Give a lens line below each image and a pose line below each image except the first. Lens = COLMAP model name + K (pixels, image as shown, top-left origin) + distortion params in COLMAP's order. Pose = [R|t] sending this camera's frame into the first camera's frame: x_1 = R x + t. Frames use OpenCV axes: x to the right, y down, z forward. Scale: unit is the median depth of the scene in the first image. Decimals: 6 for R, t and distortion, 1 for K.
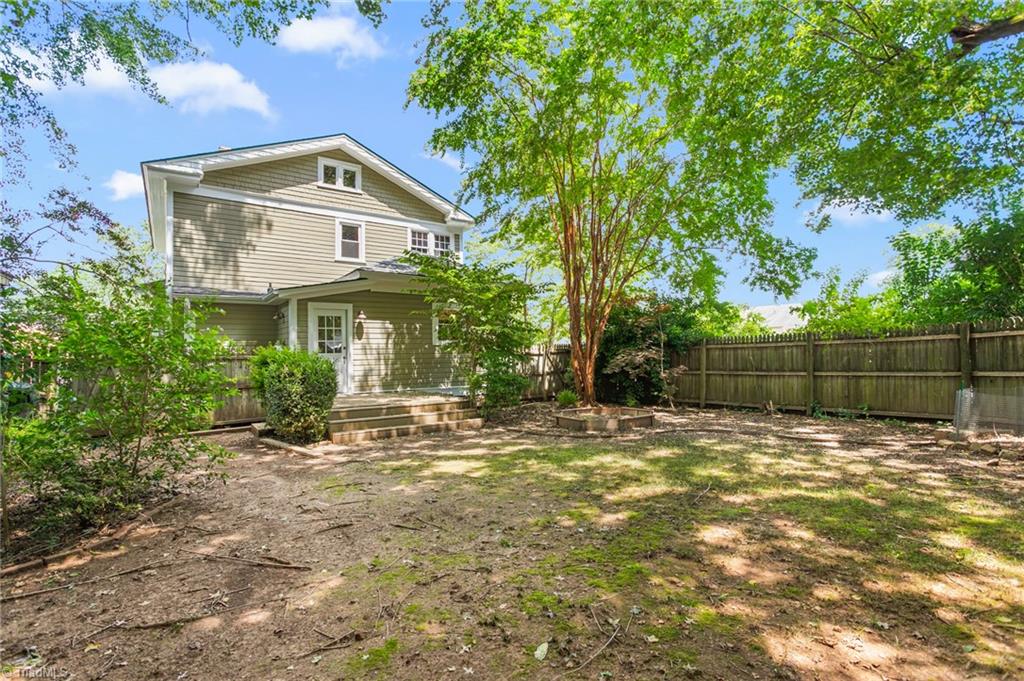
lens RADIAL K [[488.8, 0, 510.3], [0, 488.8, 341.8], [0, 0, 1]] dist [-0.003469, -0.000454]
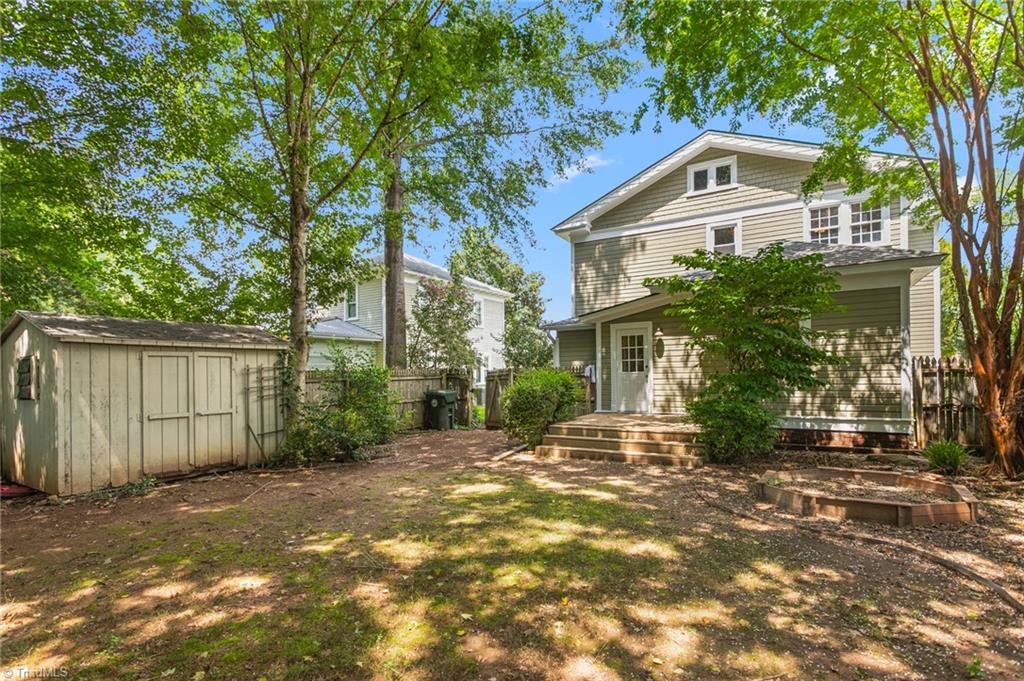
lens RADIAL K [[488.8, 0, 494.9], [0, 488.8, 373.5], [0, 0, 1]] dist [-0.003469, -0.000454]
pose [[0.386586, 0.010022, -0.922199, 0.450849], [0.034917, 0.999065, 0.025495, -0.009106], [0.921592, -0.042056, 0.385875, 0.328930]]
